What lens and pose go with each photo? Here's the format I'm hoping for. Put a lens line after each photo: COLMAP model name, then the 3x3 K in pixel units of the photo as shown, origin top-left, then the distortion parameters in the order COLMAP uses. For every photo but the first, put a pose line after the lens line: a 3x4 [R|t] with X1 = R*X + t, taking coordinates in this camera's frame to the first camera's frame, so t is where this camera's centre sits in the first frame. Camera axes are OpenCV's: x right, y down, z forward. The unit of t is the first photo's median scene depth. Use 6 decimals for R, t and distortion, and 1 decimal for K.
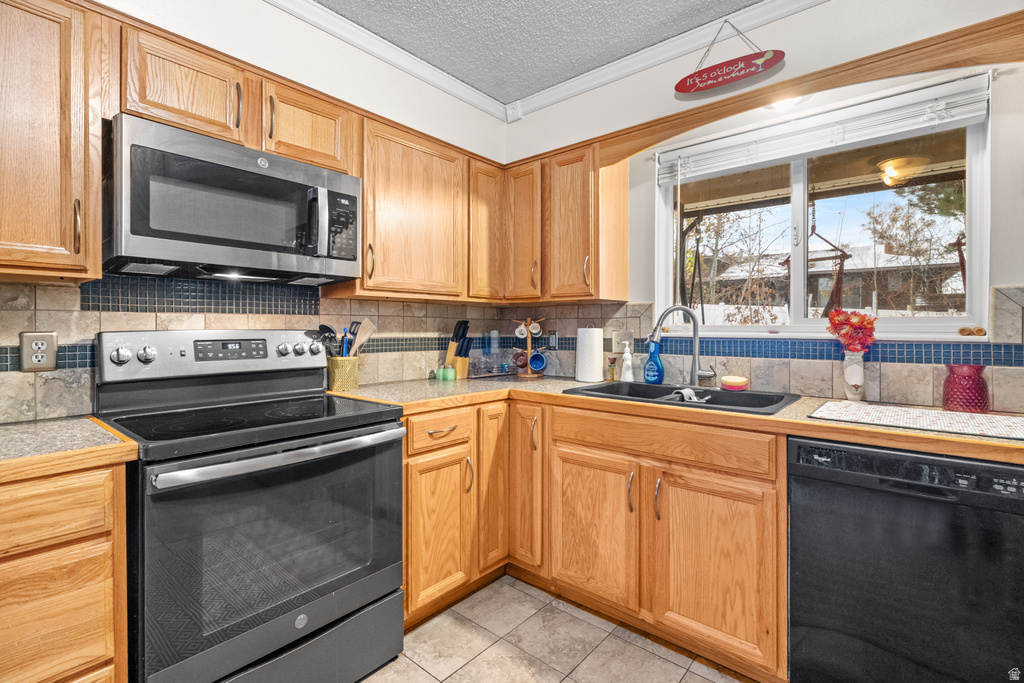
lens RADIAL K [[467.9, 0, 510.5], [0, 467.9, 327.5], [0, 0, 1]] dist [-0.005623, 0.002503]
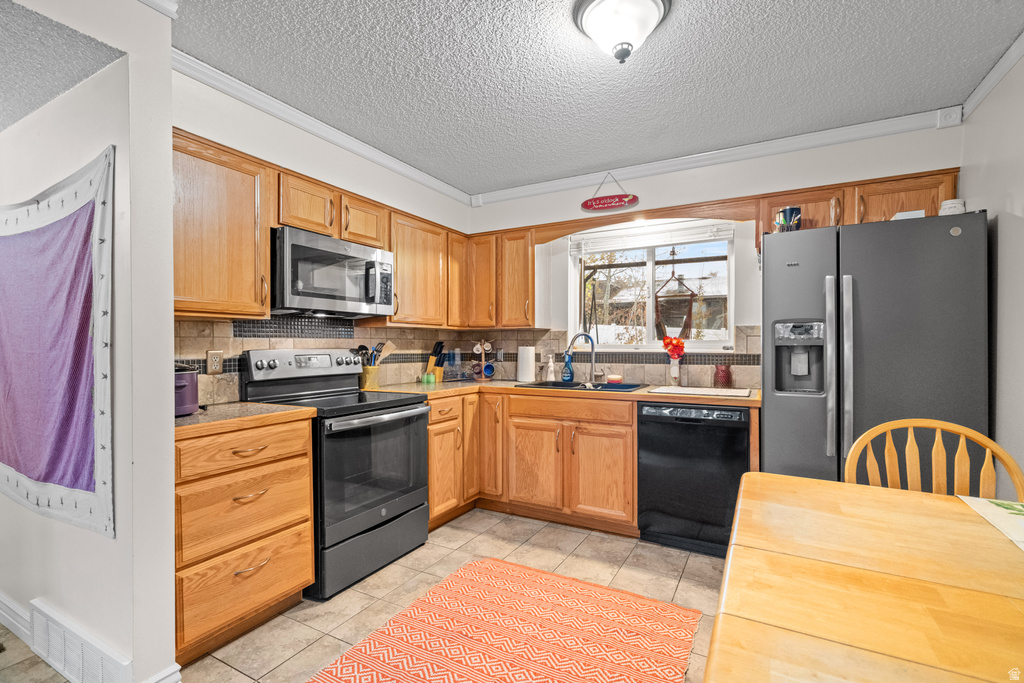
lens RADIAL K [[467.9, 0, 504.3], [0, 467.9, 347.4], [0, 0, 1]] dist [-0.005623, 0.002503]
pose [[0.981636, -0.003431, 0.190732, -0.241004], [0.002402, 0.999981, 0.005626, -0.005812], [-0.190748, -0.005064, 0.981626, -0.599480]]
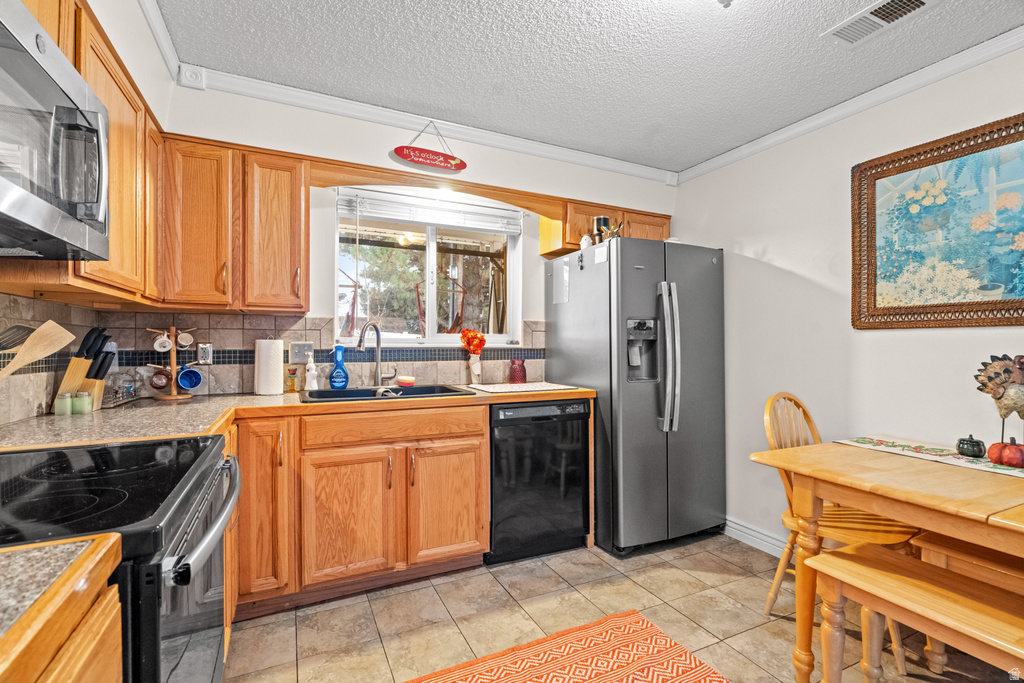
lens RADIAL K [[467.9, 0, 507.5], [0, 467.9, 345.1], [0, 0, 1]] dist [-0.005623, 0.002503]
pose [[0.400842, -0.003224, 0.916142, -0.665922], [-0.003333, 0.999982, 0.004977, 0.007931], [-0.916141, -0.005049, 0.400824, 0.201236]]
